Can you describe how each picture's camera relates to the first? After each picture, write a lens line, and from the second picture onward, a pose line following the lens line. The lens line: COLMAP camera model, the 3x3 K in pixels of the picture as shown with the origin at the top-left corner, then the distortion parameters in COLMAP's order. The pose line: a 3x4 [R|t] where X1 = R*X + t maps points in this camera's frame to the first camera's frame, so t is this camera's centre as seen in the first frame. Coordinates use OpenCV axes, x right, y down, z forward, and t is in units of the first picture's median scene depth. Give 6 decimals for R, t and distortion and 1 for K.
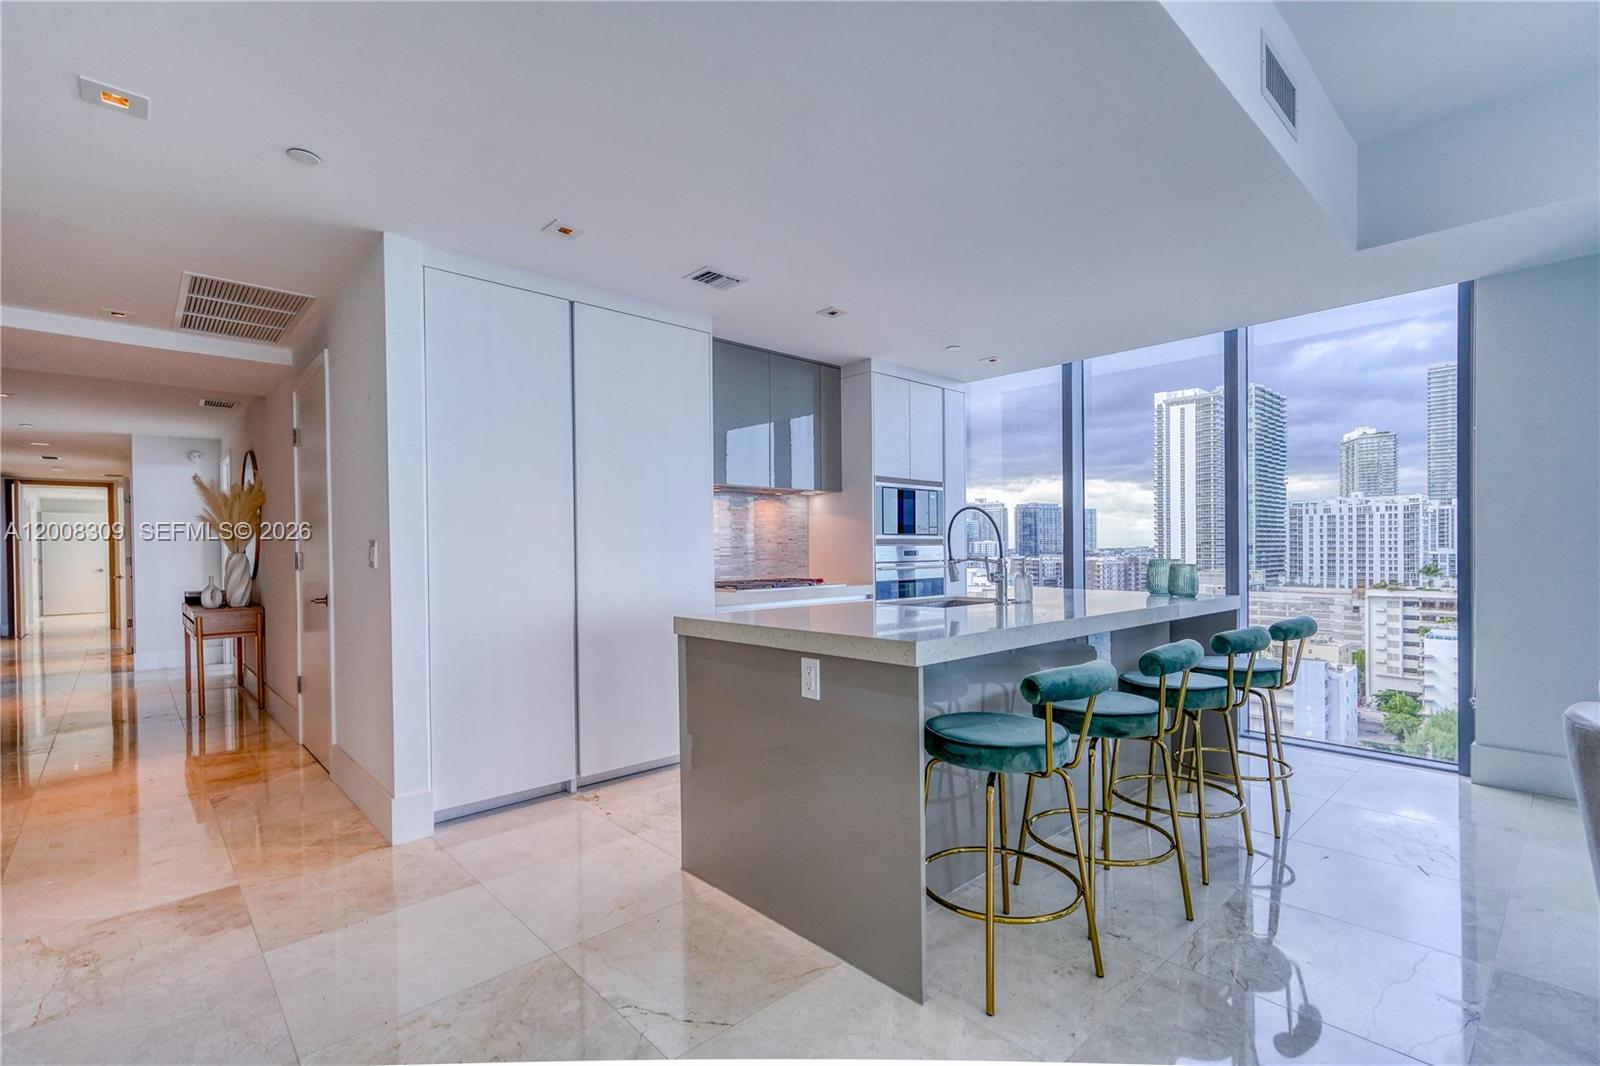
lens RADIAL K [[730.0, 0, 802.9], [0, 730.0, 558.9], [0, 0, 1]] dist [-0.000385, 0.004293]
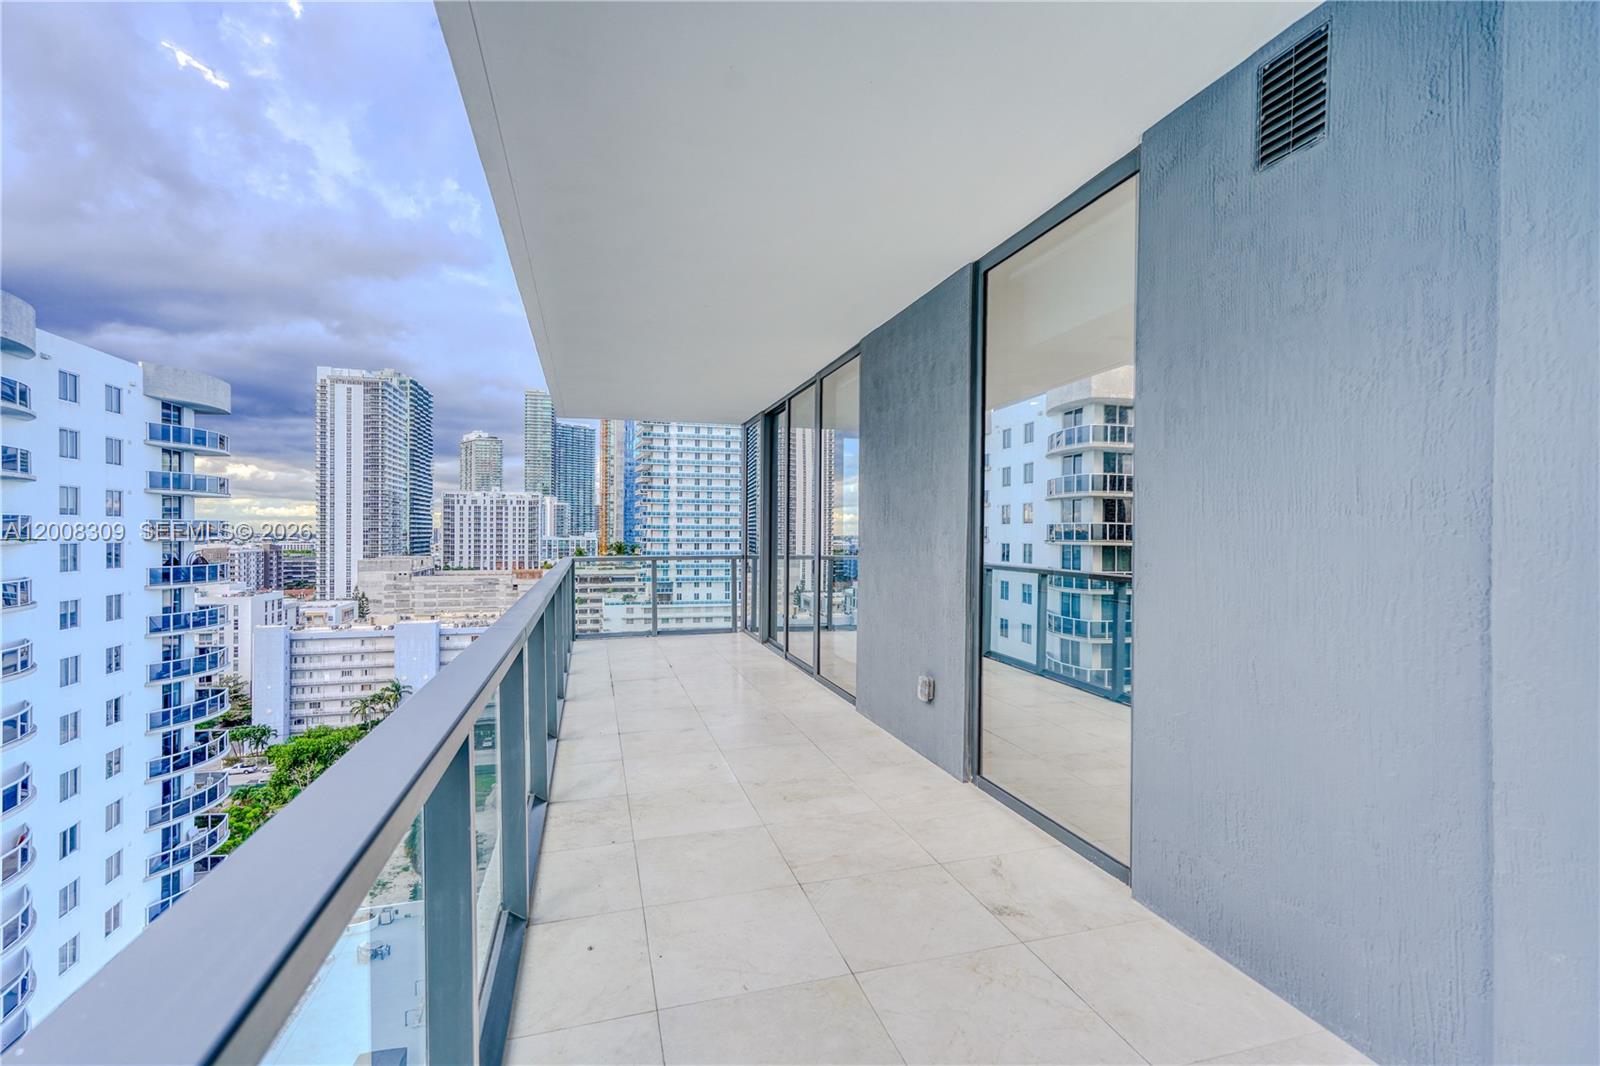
lens RADIAL K [[730.0, 0, 793.3], [0, 730.0, 529.2], [0, 0, 1]] dist [-0.000385, 0.004293]
pose [[0.466297, 0.012144, 0.884545, -1.026523], [0.007233, 0.999820, -0.017539, -0.007907], [-0.884599, 0.014577, 0.466125, 0.777382]]
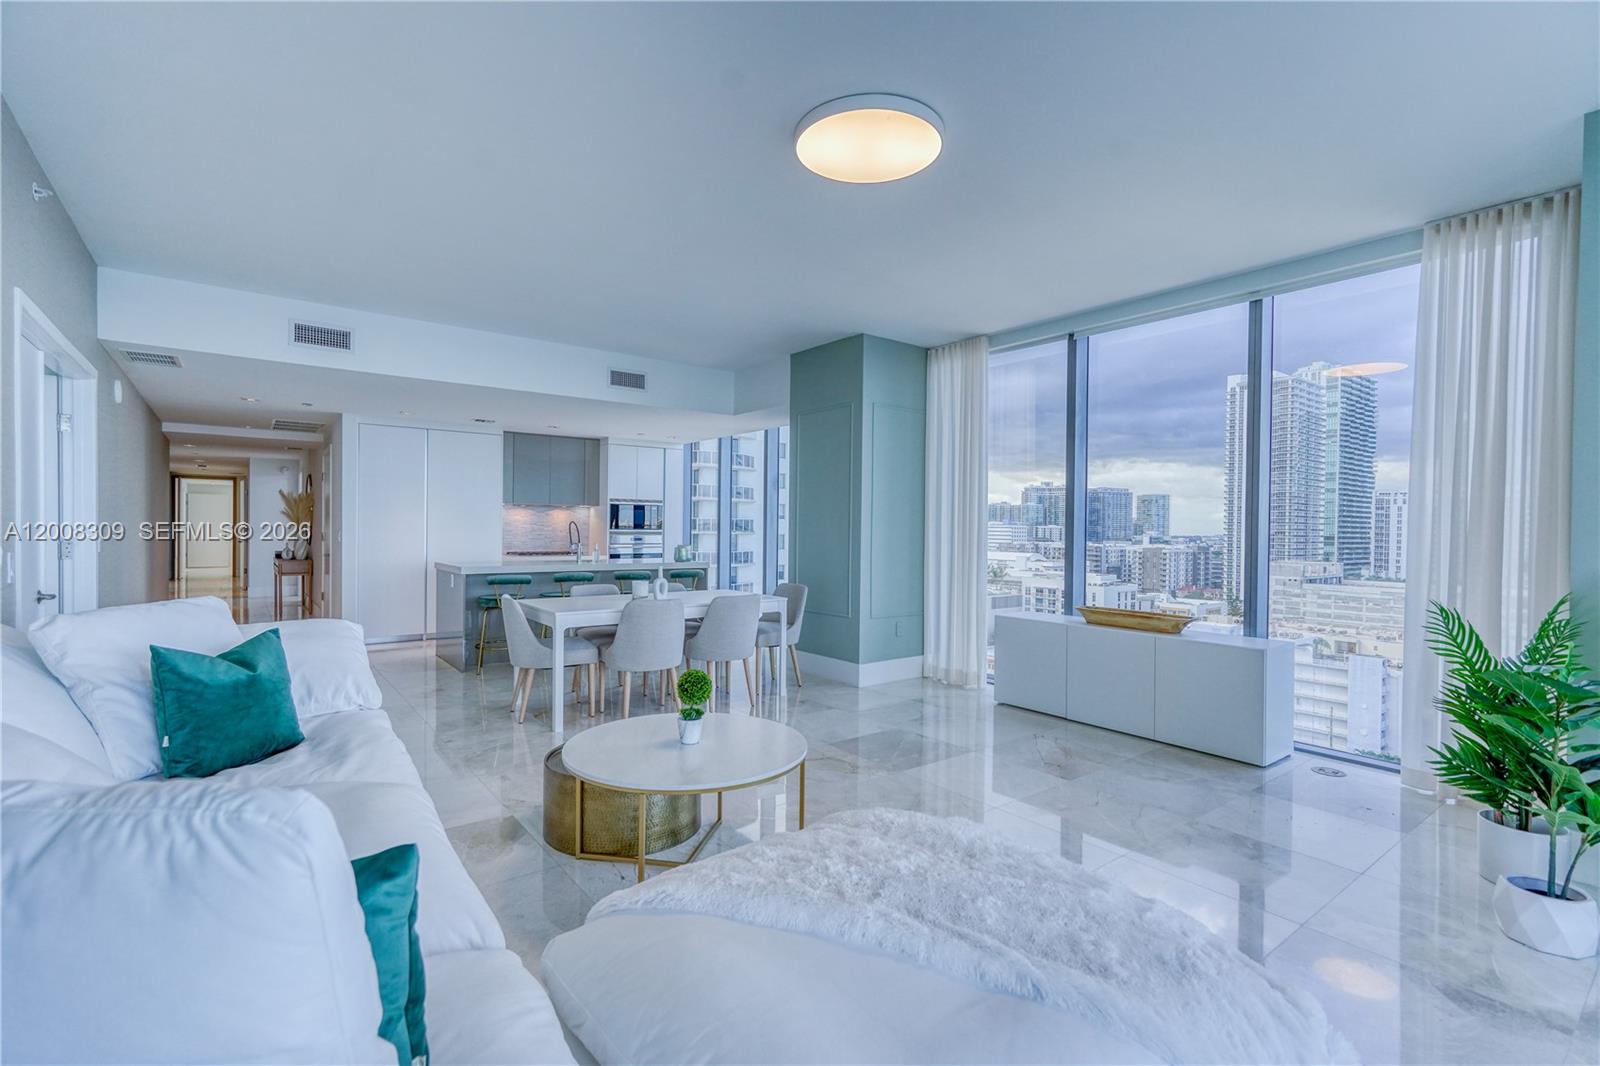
lens RADIAL K [[730.0, 0, 795.7], [0, 730.0, 535.5], [0, 0, 1]] dist [-0.000385, 0.004293]
pose [[0.995113, 0.022826, -0.096066, 0.250363], [-0.023232, 0.999725, -0.003112, -0.007329], [0.095969, 0.005329, 0.995370, -0.277408]]
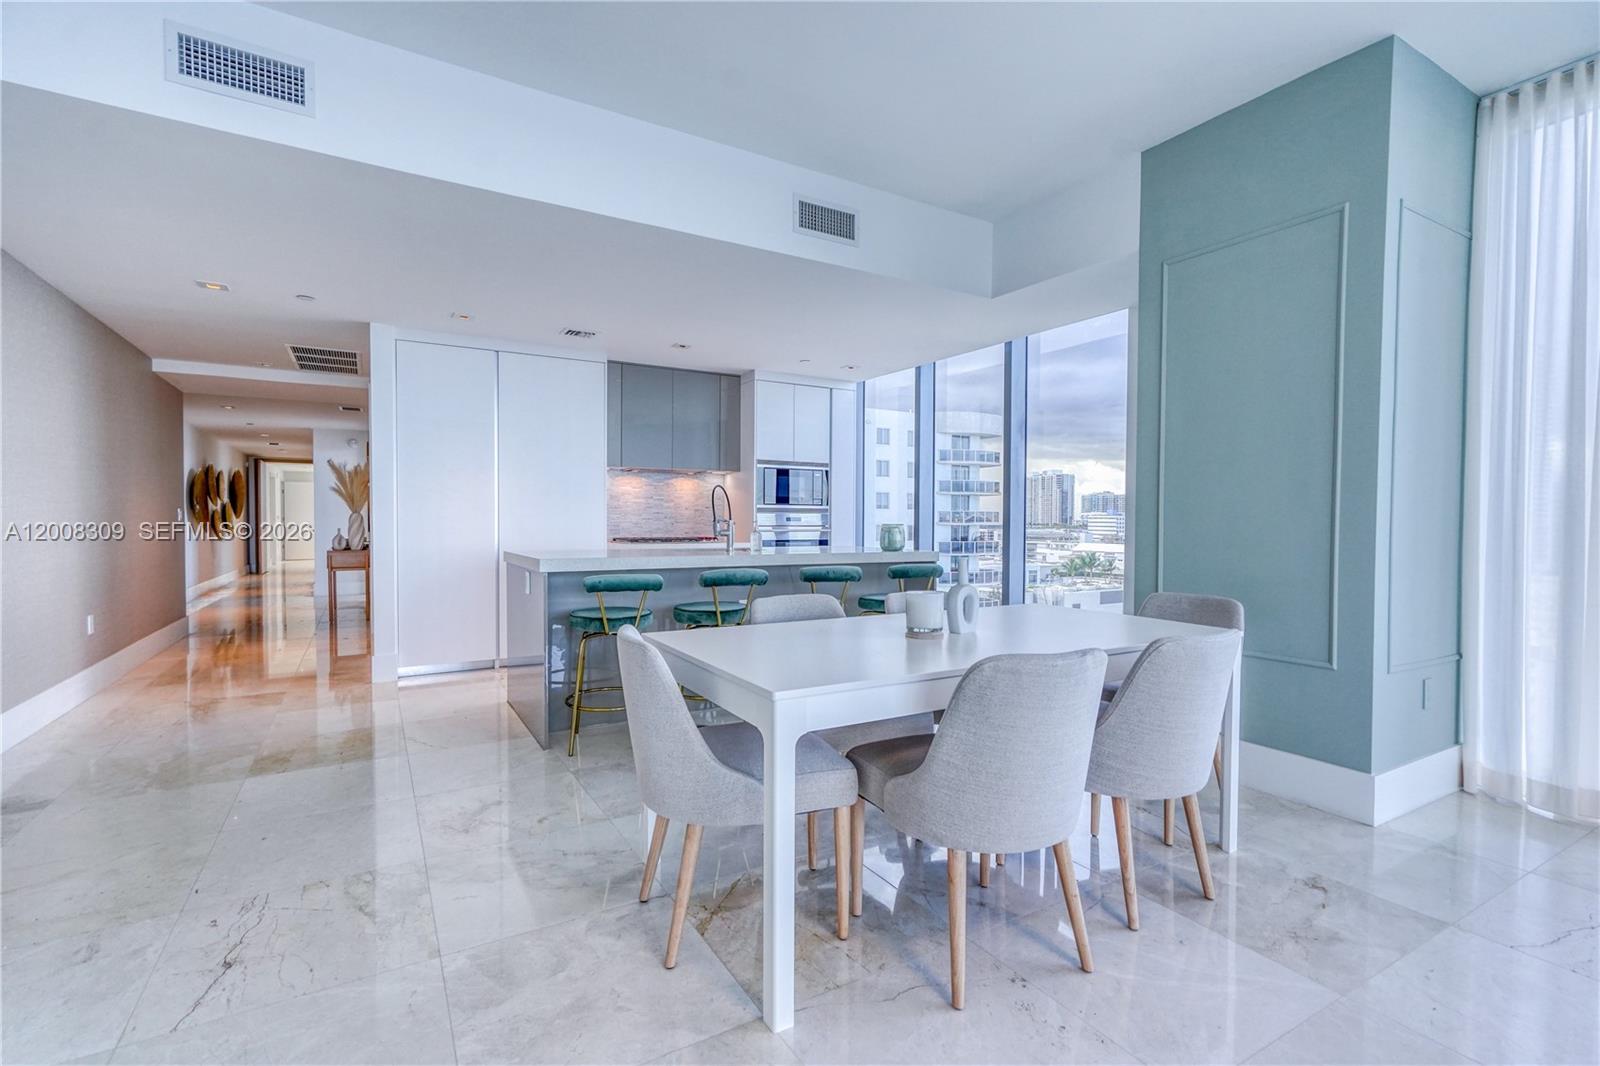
lens RADIAL K [[730.0, 0, 799.0], [0, 730.0, 532.3], [0, 0, 1]] dist [-0.000385, 0.004293]
pose [[0.976654, 0.019245, -0.213955, 0.148675], [-0.018396, 0.999813, 0.005957, 0.002481], [0.214029, -0.001882, 0.976825, -0.086197]]
